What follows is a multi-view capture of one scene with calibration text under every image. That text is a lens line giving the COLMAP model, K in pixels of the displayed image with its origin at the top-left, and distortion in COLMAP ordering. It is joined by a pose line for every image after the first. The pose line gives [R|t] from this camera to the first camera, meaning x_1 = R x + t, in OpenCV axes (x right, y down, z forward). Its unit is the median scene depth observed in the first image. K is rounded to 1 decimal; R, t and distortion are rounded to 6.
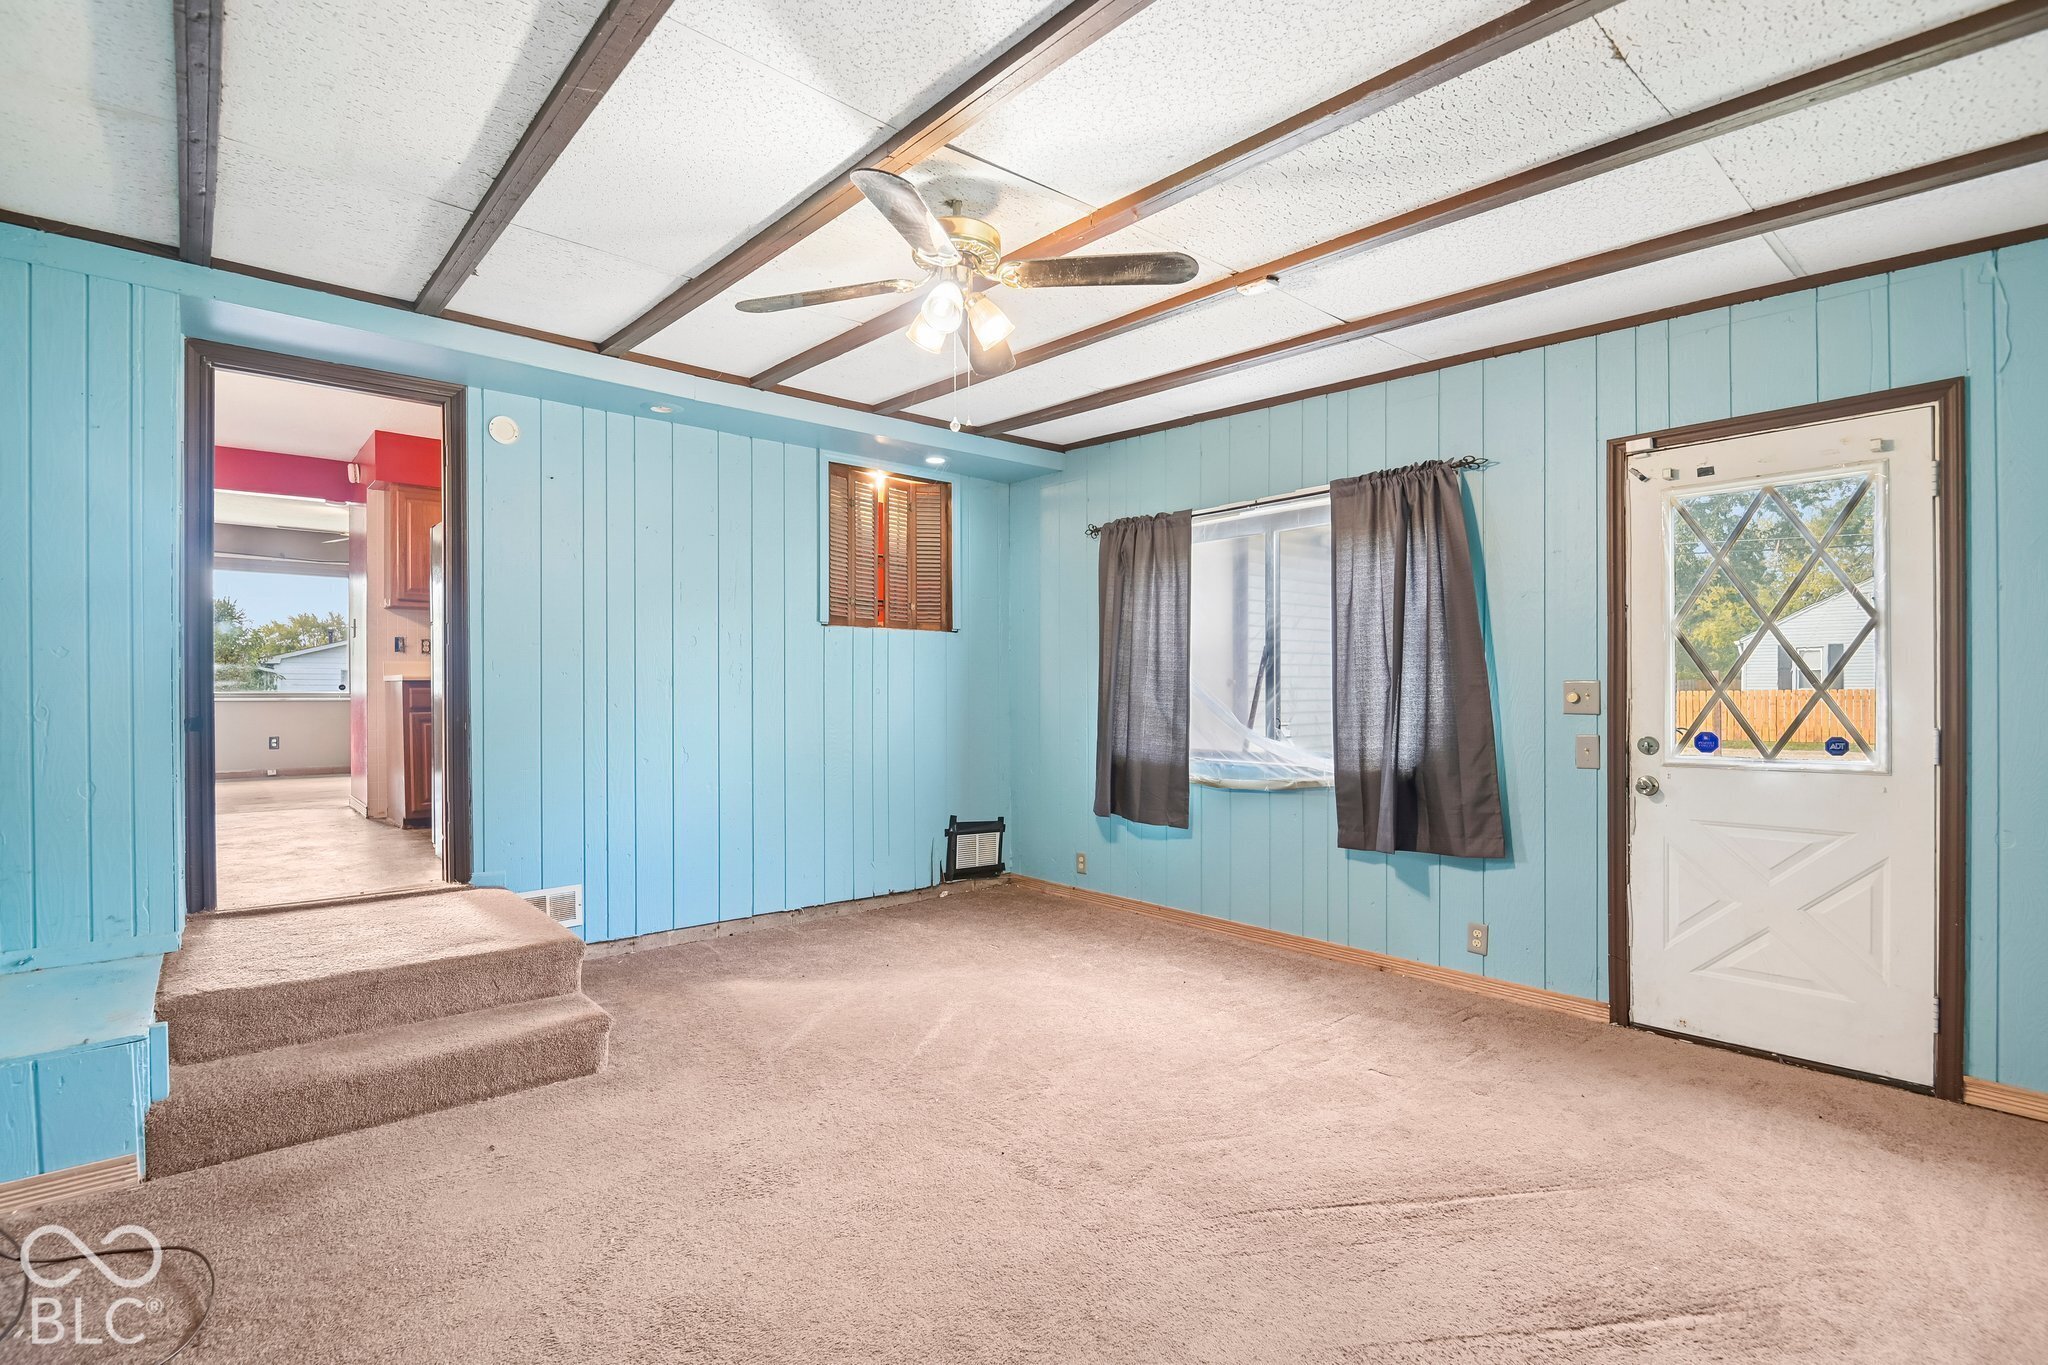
lens RADIAL K [[957.6, 0, 1013.2], [0, 957.6, 691.3], [0, 0, 1]] dist [-0.011027, -0.001141]
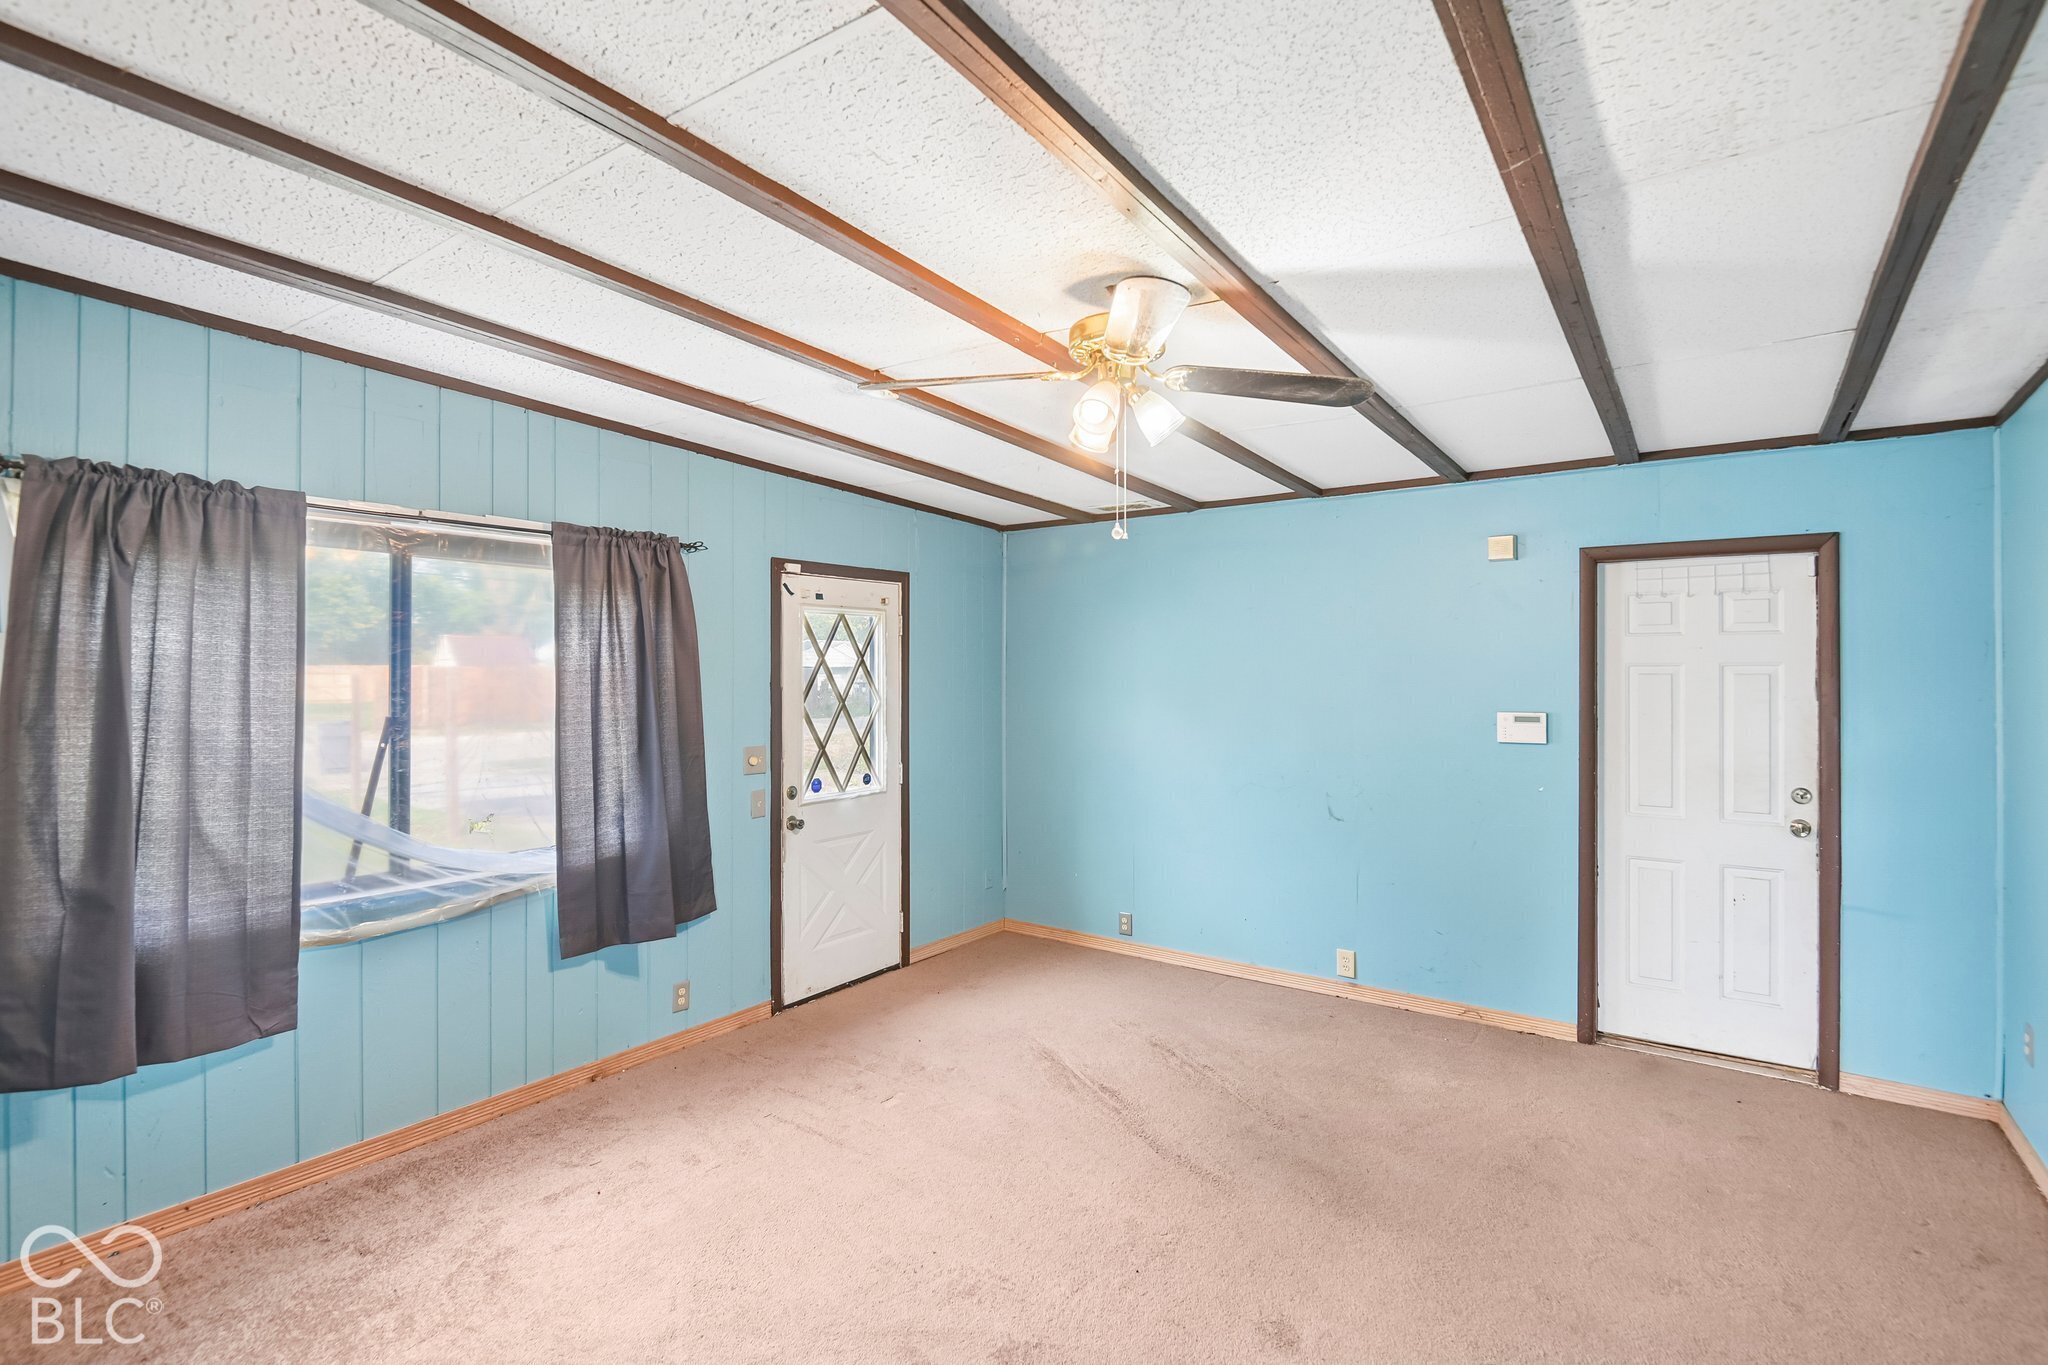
lens RADIAL K [[966.6, 0, 1021.6], [0, 966.6, 667.0], [0, 0, 1]] dist [0.000984, 0.000018]
pose [[-0.230747, 0.010768, 0.972954, -0.676295], [0.003834, 0.999941, -0.010158, -0.096816], [-0.973006, 0.001386, -0.230774, 0.930644]]
